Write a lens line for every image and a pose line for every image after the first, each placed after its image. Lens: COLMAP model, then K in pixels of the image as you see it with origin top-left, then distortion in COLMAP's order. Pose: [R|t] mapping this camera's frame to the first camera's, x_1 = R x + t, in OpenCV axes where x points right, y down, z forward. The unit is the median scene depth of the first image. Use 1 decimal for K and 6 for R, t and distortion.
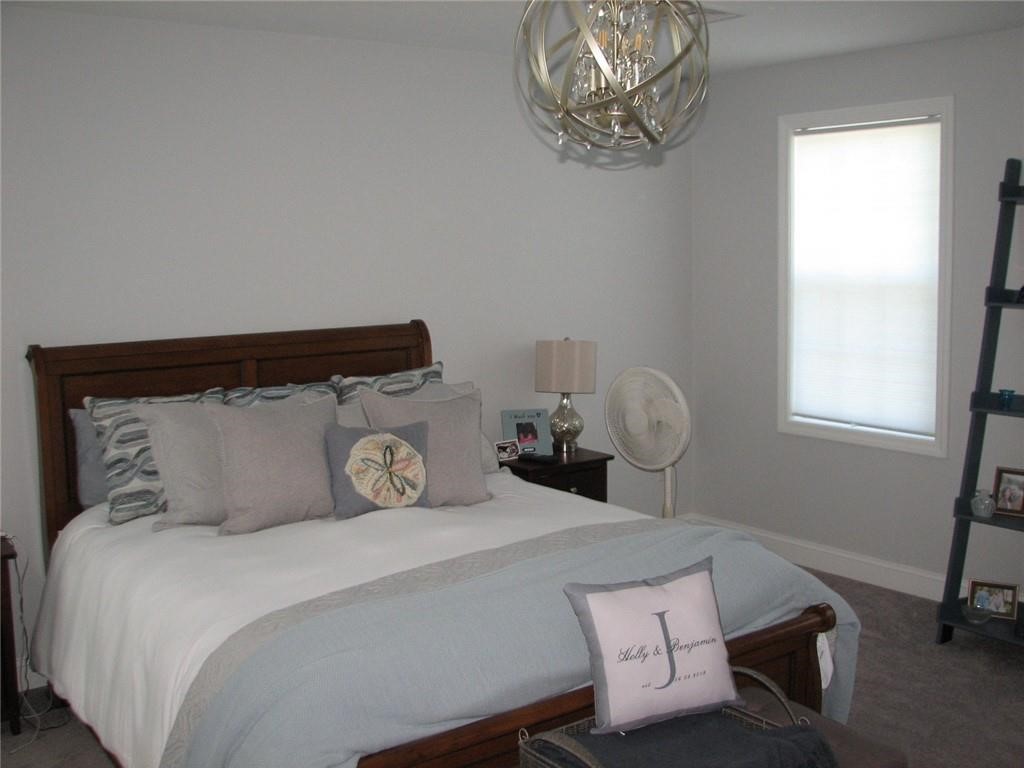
lens RADIAL K [[1108.6, 0, 540.6], [0, 1108.6, 384.9], [0, 0, 1]] dist [-0.234742, 0.329232]
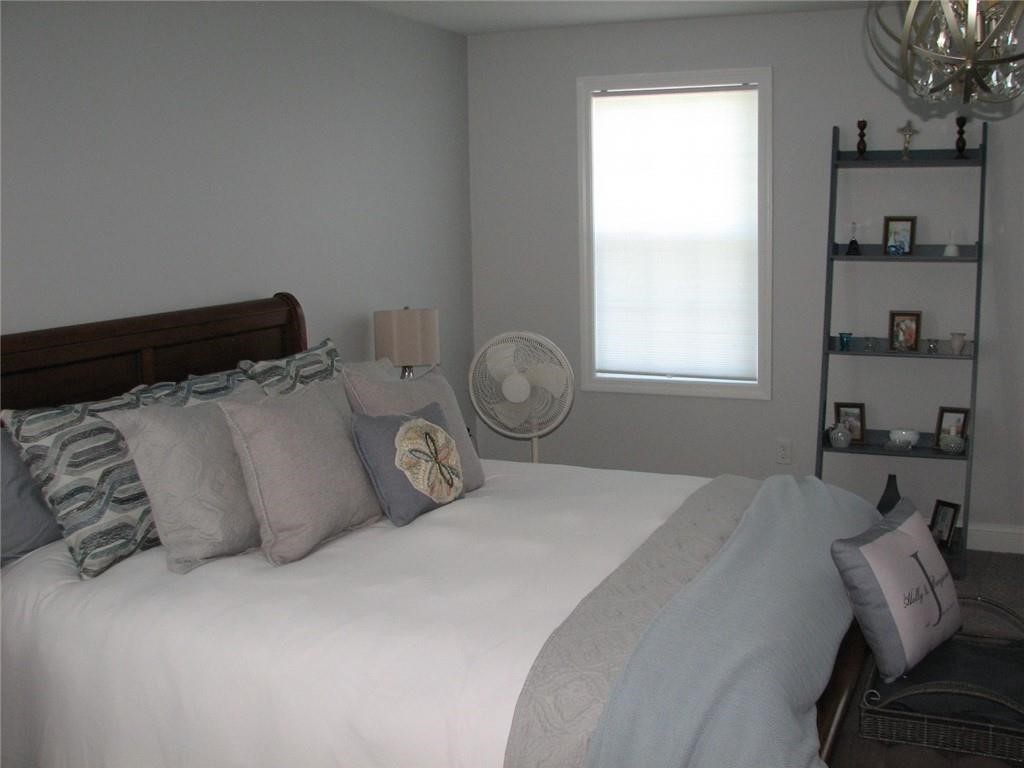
lens RADIAL K [[1108.6, 0, 540.6], [0, 1108.6, 384.9], [0, 0, 1]] dist [-0.234742, 0.329232]
pose [[0.869195, -0.079022, 0.488114, -0.464563], [0.065996, 0.996855, 0.043863, -0.013871], [-0.490045, -0.005912, 0.871677, 0.191619]]
